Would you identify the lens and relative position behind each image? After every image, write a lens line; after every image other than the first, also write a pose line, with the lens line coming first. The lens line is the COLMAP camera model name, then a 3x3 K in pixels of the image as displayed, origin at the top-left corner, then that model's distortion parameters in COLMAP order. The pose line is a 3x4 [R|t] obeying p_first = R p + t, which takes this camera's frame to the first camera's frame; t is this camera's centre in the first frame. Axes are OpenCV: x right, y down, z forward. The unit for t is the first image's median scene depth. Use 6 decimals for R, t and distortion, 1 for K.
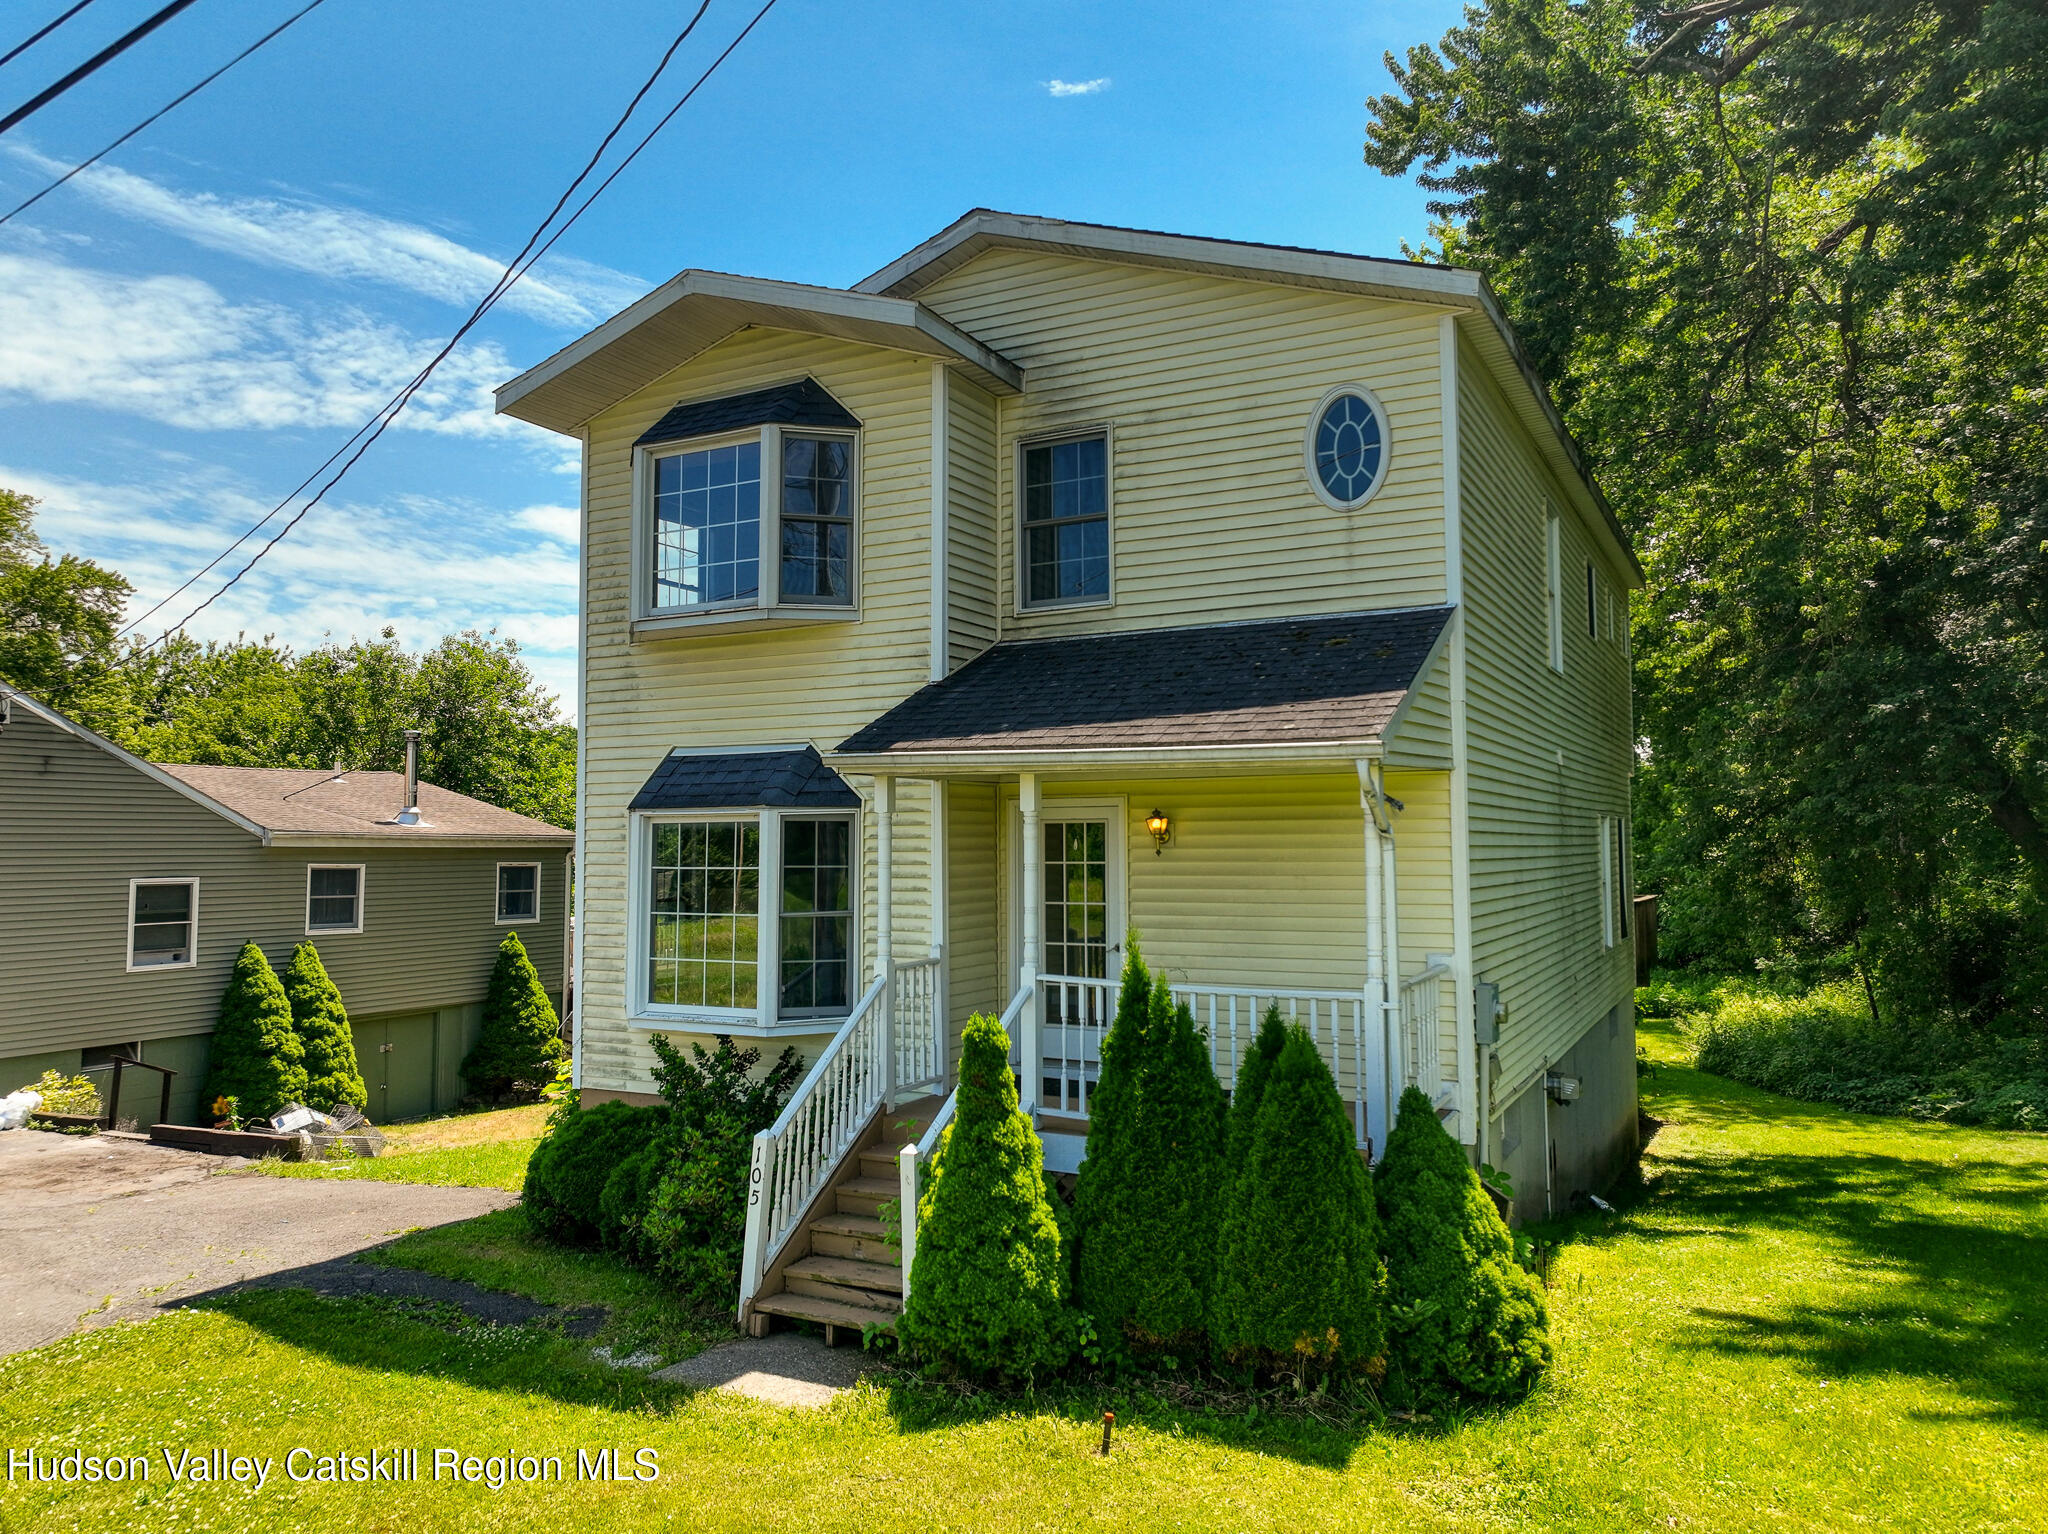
lens RADIAL K [[1441.8, 0, 1024.0], [0, 1441.8, 767.0], [0, 0, 1]] dist [0.000397, -0.006523]
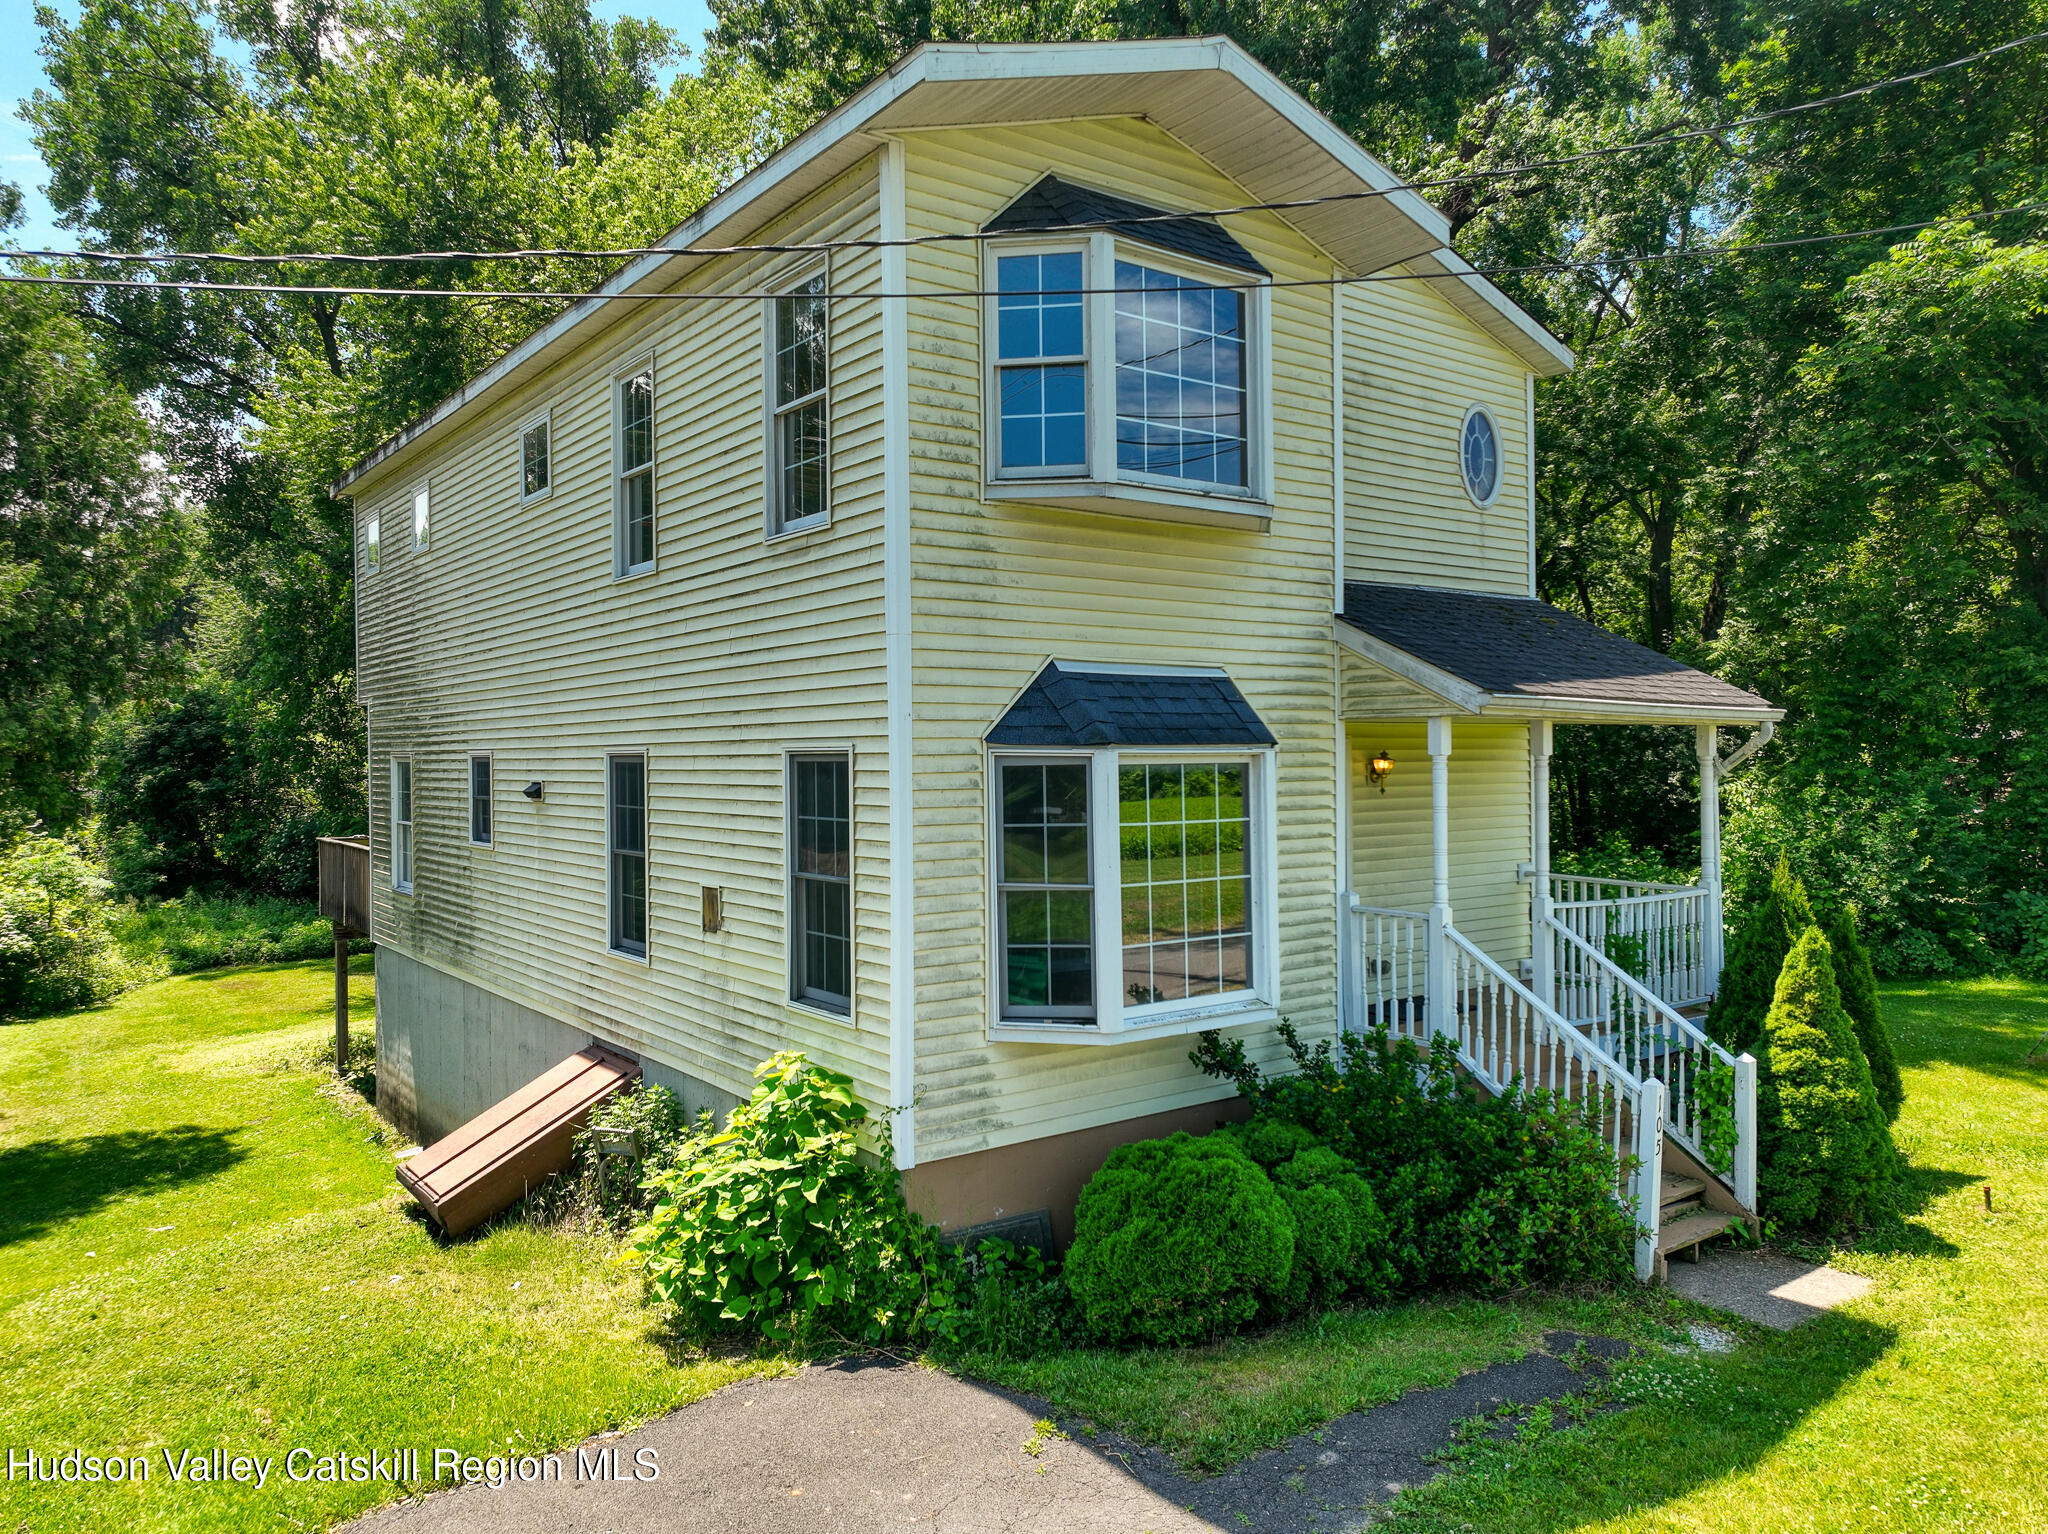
lens RADIAL K [[1441.8, 0, 1024.0], [0, 1441.8, 767.0], [0, 0, 1]] dist [0.000397, -0.006523]
pose [[0.431098, -0.004811, 0.902292, -0.985324], [-0.041791, 0.998806, 0.025293, 0.025062], [-0.901337, -0.048611, 0.430382, 0.764211]]
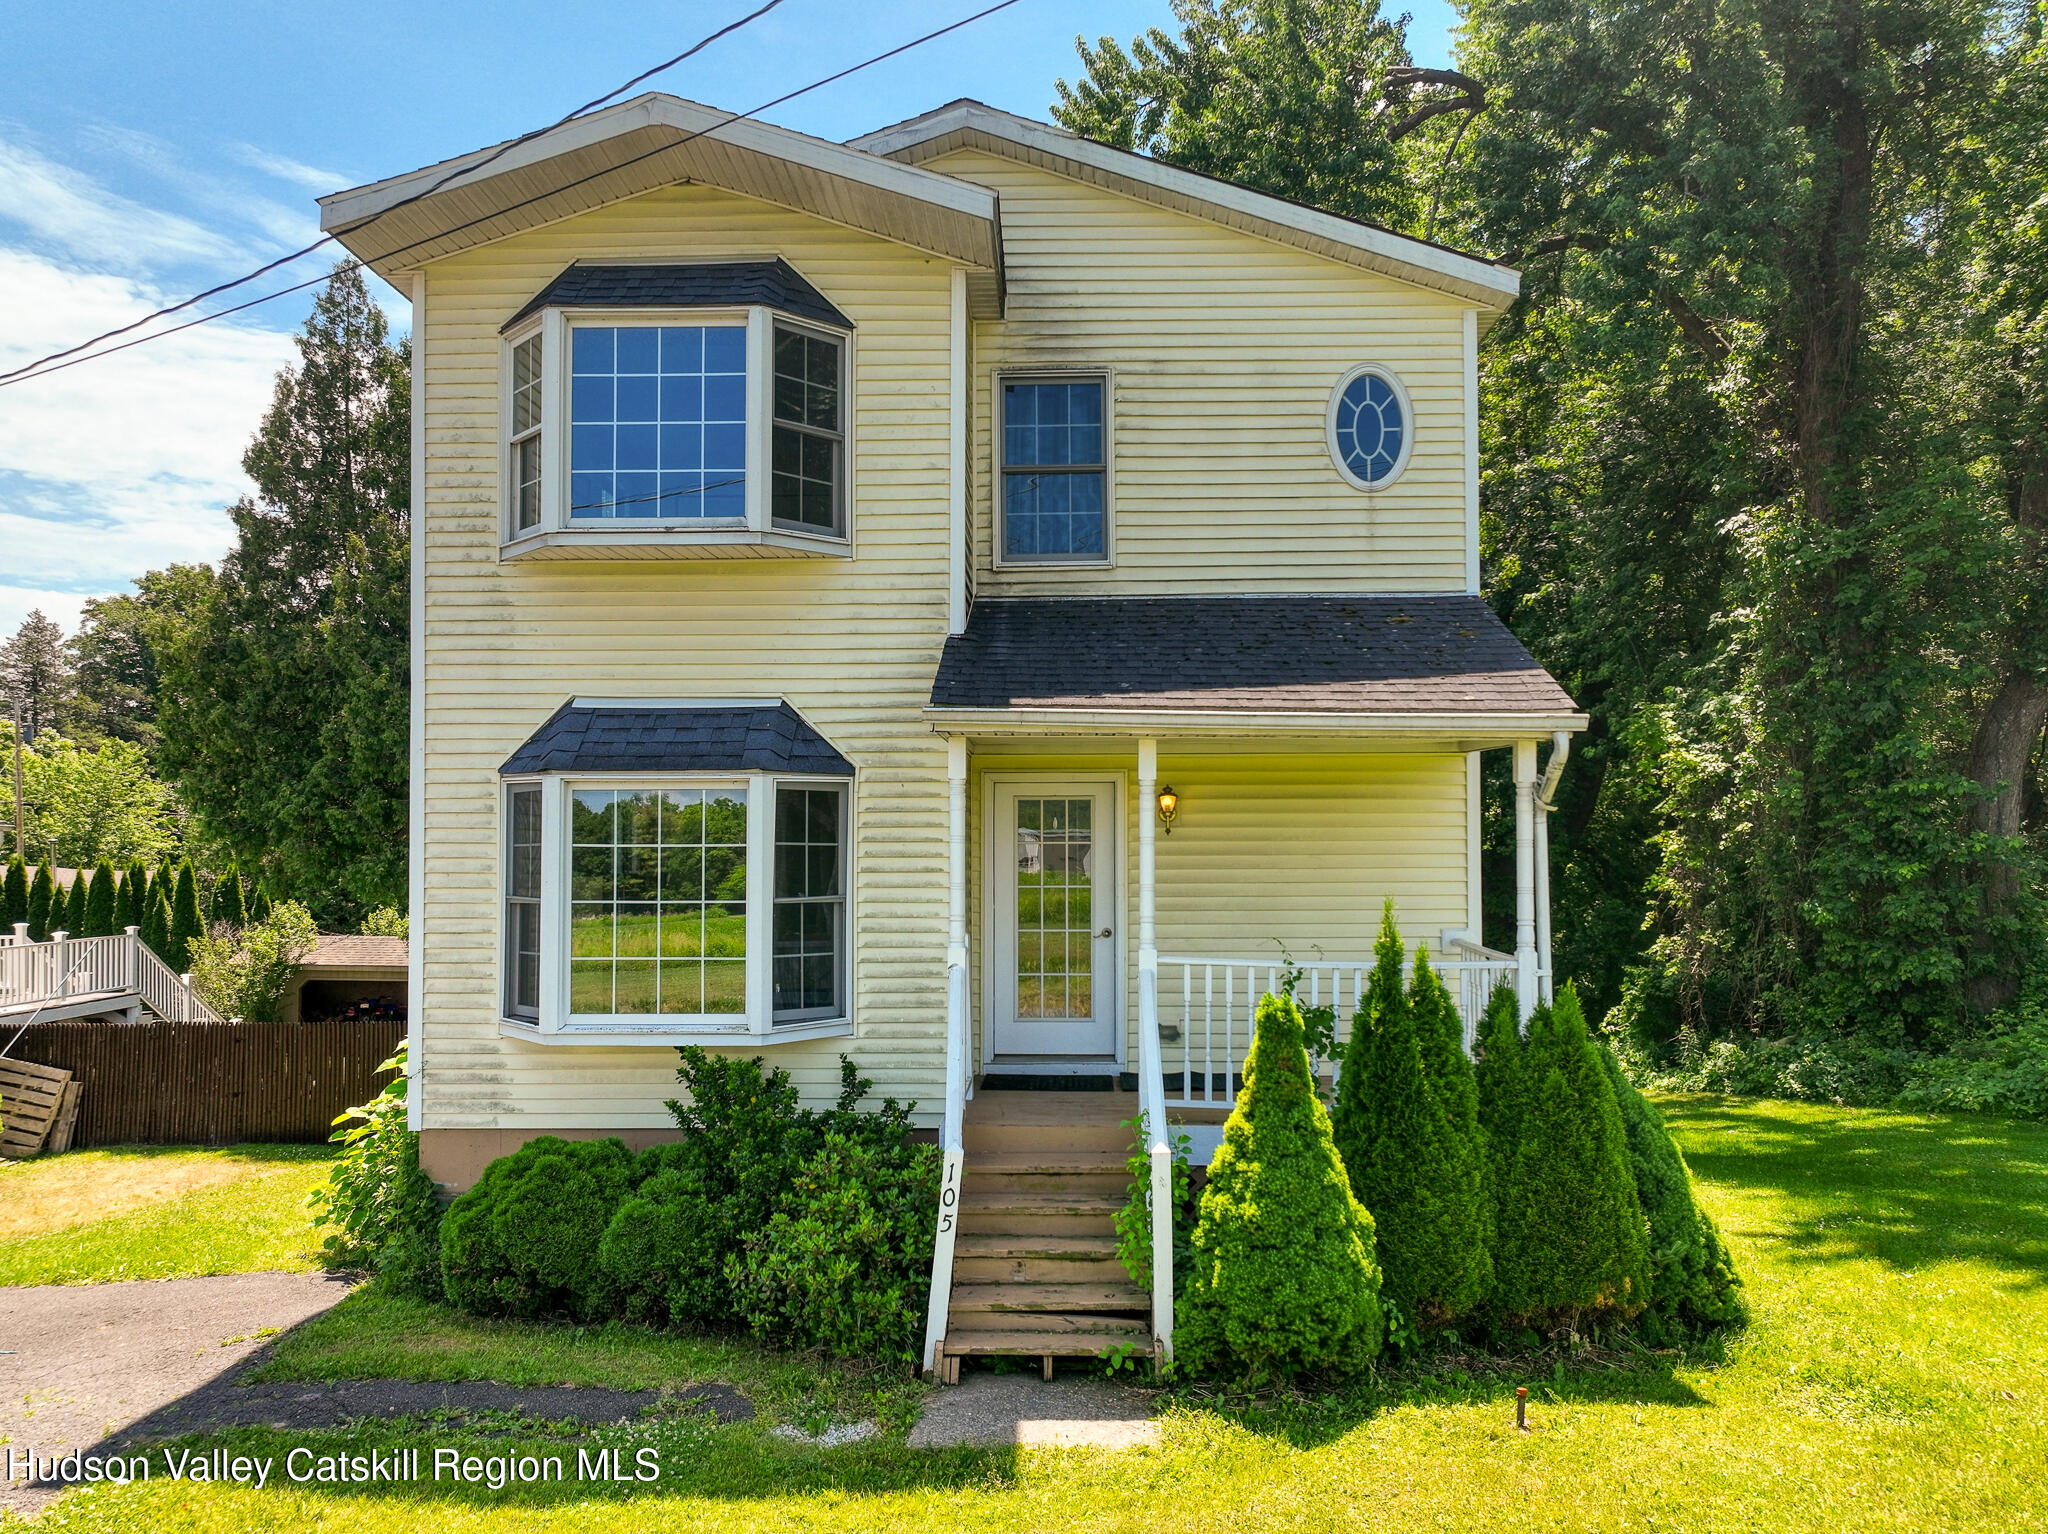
lens RADIAL K [[1473.8, 0, 1032.2], [0, 1473.8, 841.5], [0, 0, 1]] dist [0.002470, 0.001385]
pose [[0.896366, 0.008554, 0.443232, -0.411130], [-0.027636, 0.998947, 0.036610, 0.032372], [-0.442452, -0.045065, 0.895659, 0.165322]]
